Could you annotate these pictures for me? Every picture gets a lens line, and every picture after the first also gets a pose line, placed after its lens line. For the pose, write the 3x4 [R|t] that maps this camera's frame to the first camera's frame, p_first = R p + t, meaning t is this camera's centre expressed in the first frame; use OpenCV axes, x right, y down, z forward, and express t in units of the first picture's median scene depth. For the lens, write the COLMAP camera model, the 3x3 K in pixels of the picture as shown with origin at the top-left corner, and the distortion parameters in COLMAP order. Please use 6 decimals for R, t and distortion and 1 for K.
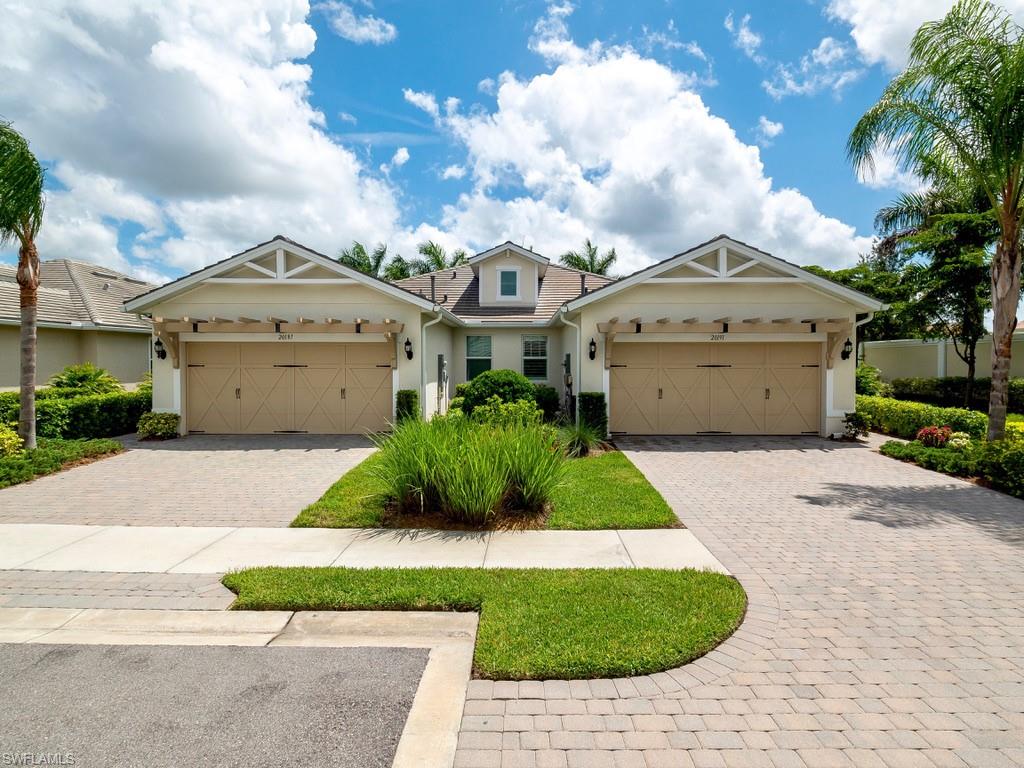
lens RADIAL K [[596.9, 0, 512.4], [0, 596.9, 381.8], [0, 0, 1]] dist [0.001821, 0.000413]
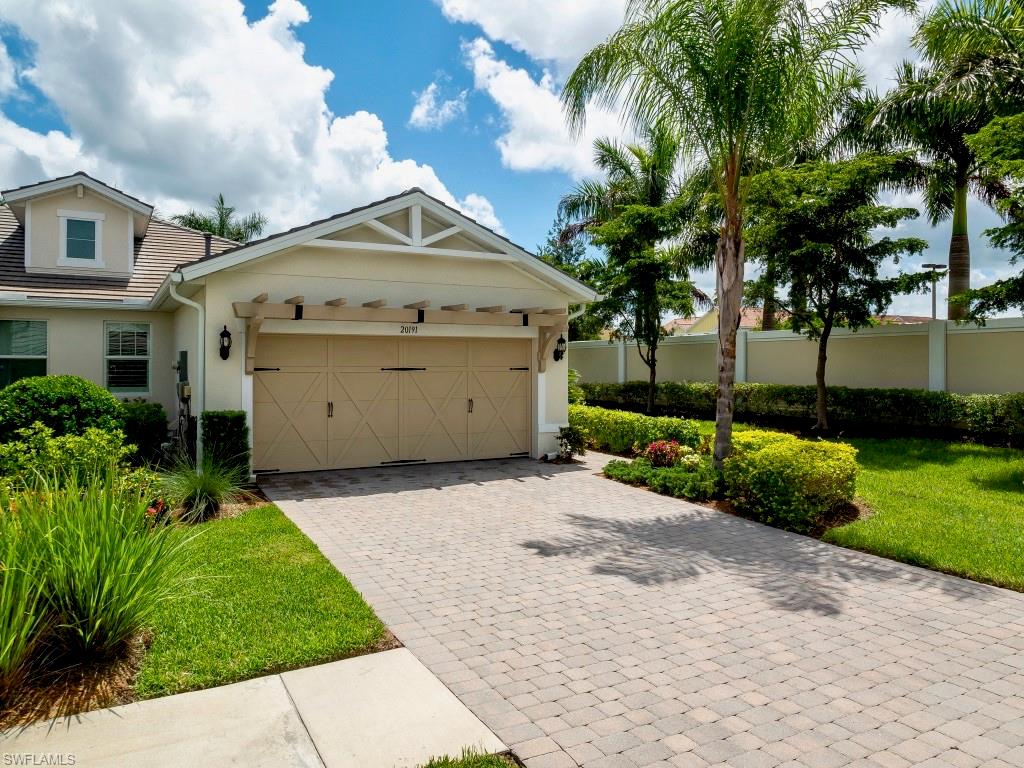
lens RADIAL K [[733.8, 0, 509.8], [0, 733.8, 360.3], [0, 0, 1]] dist [-0.001810, -0.000569]
pose [[0.872563, 0.004314, 0.488482, 0.017739], [0.015578, 0.999207, -0.036651, -0.002845], [-0.488253, 0.039590, 0.871804, 0.175662]]
